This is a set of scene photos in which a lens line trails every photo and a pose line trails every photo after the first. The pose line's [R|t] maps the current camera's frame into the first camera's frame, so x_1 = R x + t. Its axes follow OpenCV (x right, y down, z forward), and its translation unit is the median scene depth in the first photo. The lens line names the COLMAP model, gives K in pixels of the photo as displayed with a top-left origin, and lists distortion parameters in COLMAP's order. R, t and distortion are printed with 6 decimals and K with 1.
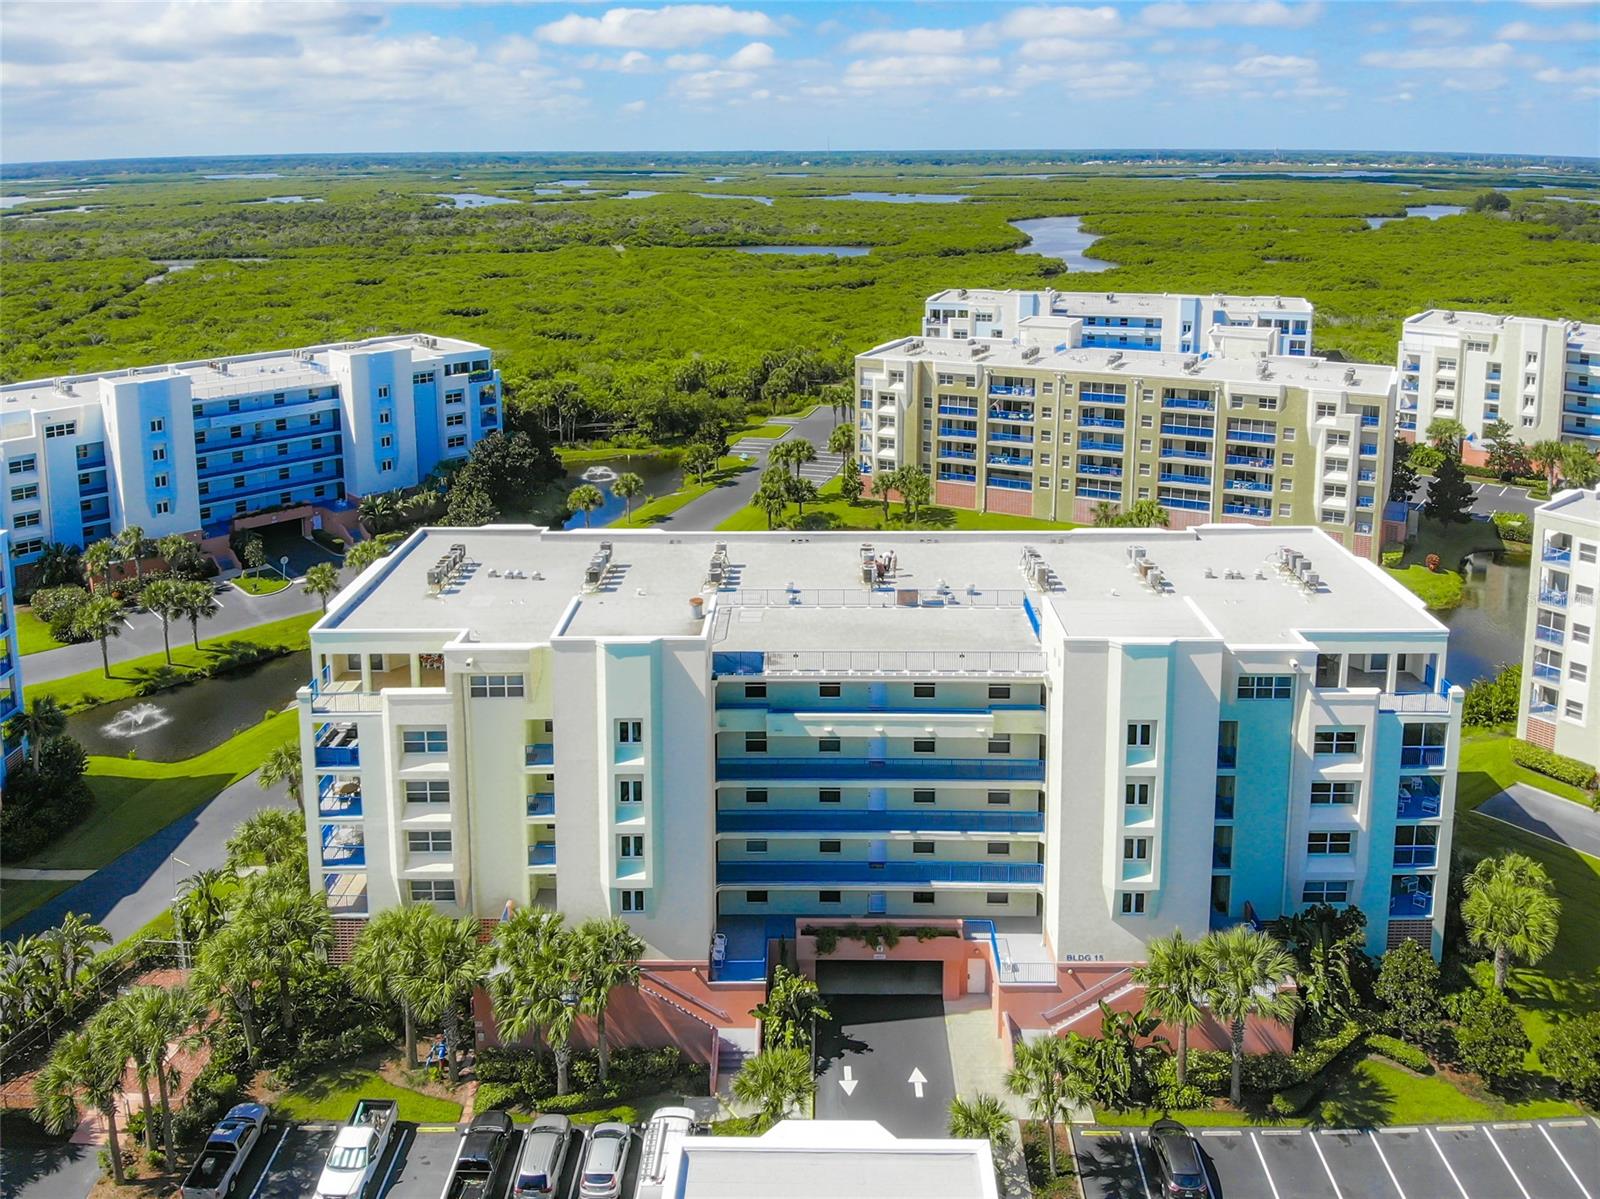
lens RADIAL K [[1170.2, 0, 805.7], [0, 1170.2, 607.0], [0, 0, 1]] dist [0.153378, -0.351357]
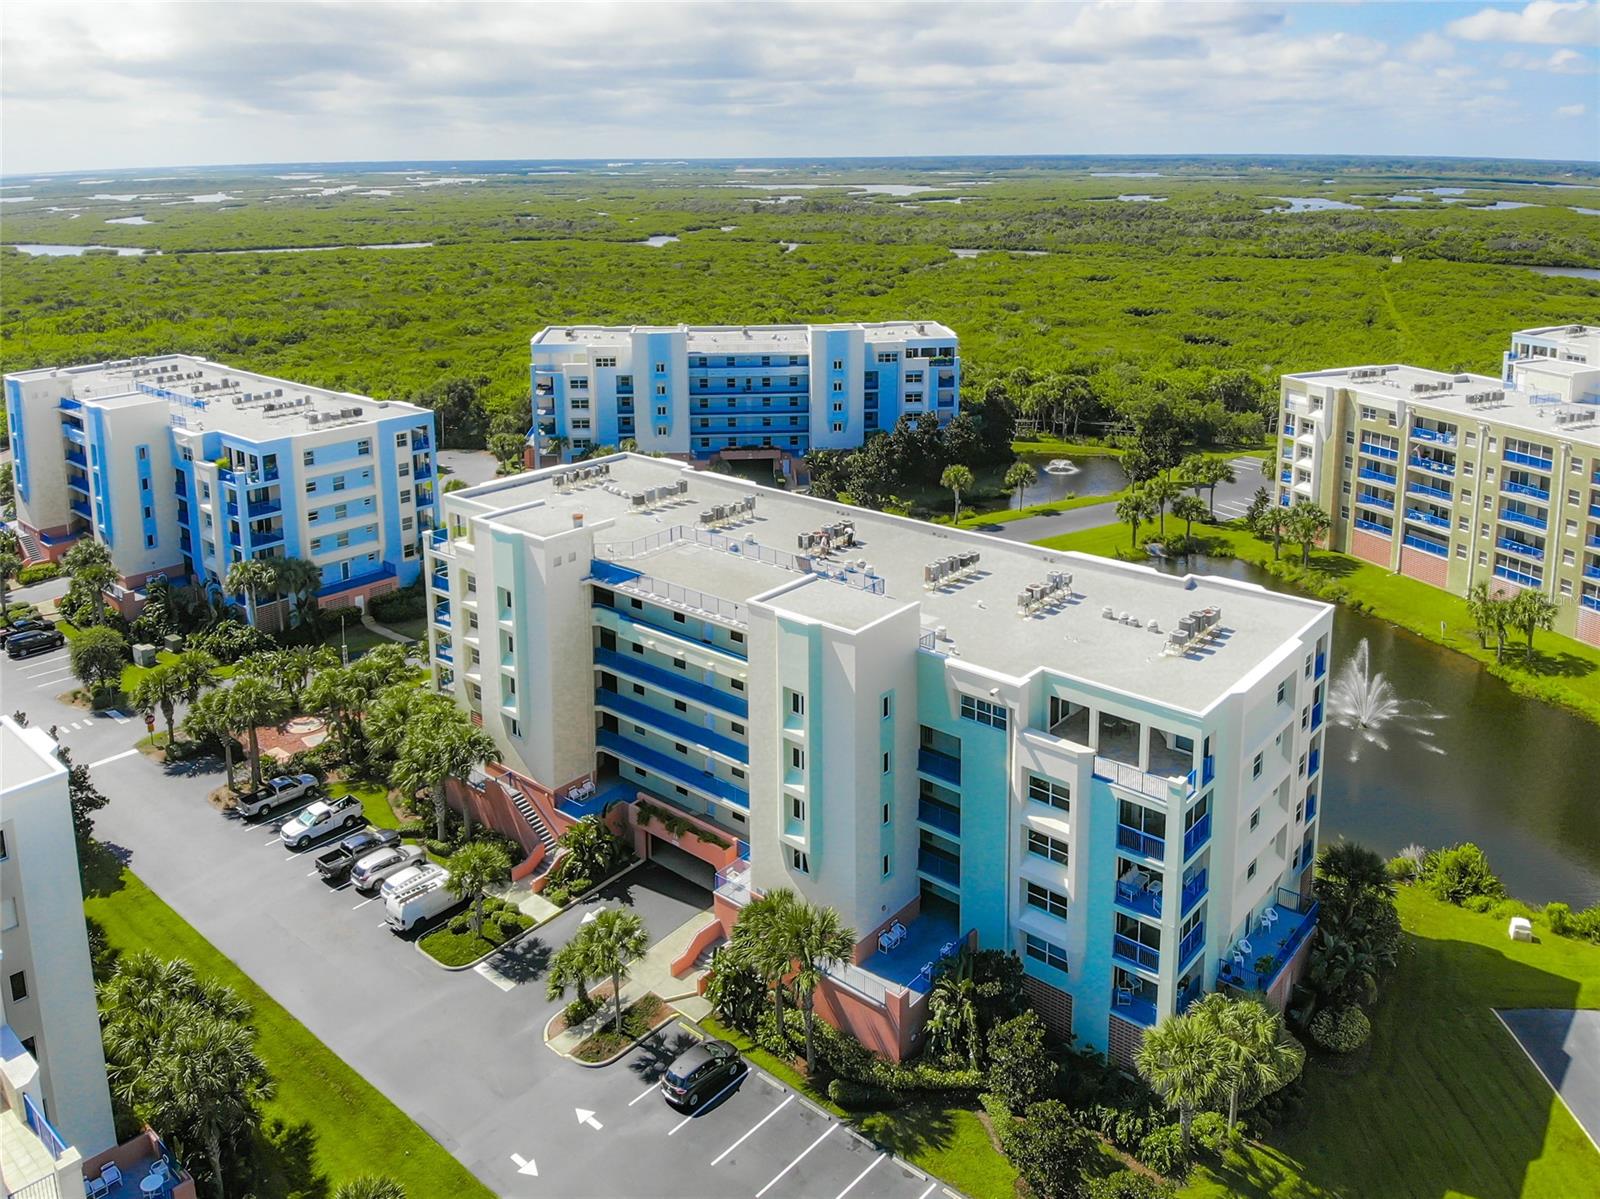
lens RADIAL K [[1170.5, 0, 780.0], [0, 1170.5, 625.3], [0, 0, 1]] dist [0.051527, -0.118602]
pose [[0.752668, 0.237476, -0.614081, 0.371632], [-0.227649, 0.969028, 0.095714, -0.025520], [0.617791, 0.067754, 0.783418, 0.056096]]
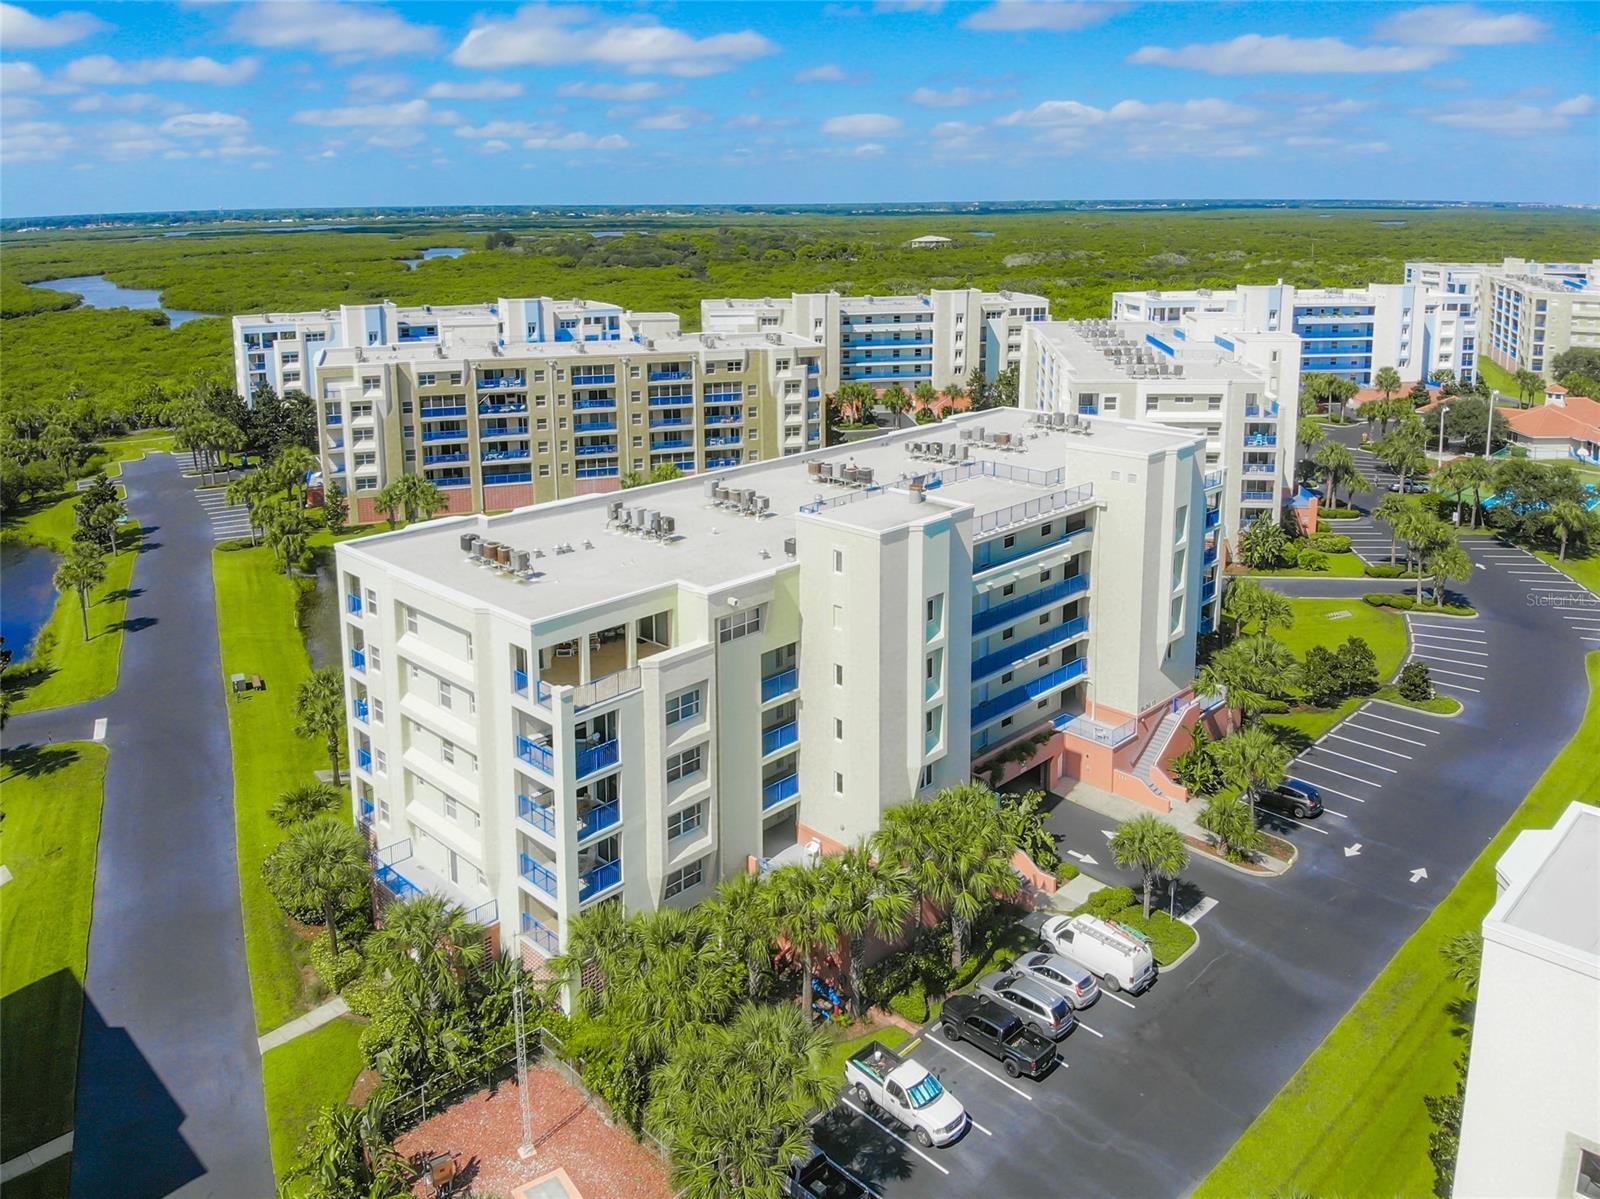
lens RADIAL K [[1170.2, 0, 805.7], [0, 1170.2, 607.0], [0, 0, 1]] dist [0.153378, -0.351357]
pose [[0.682671, -0.231517, 0.693081, -0.387633], [0.264156, 0.962528, 0.061335, 0.005324], [-0.681310, 0.141210, 0.718246, 0.131455]]
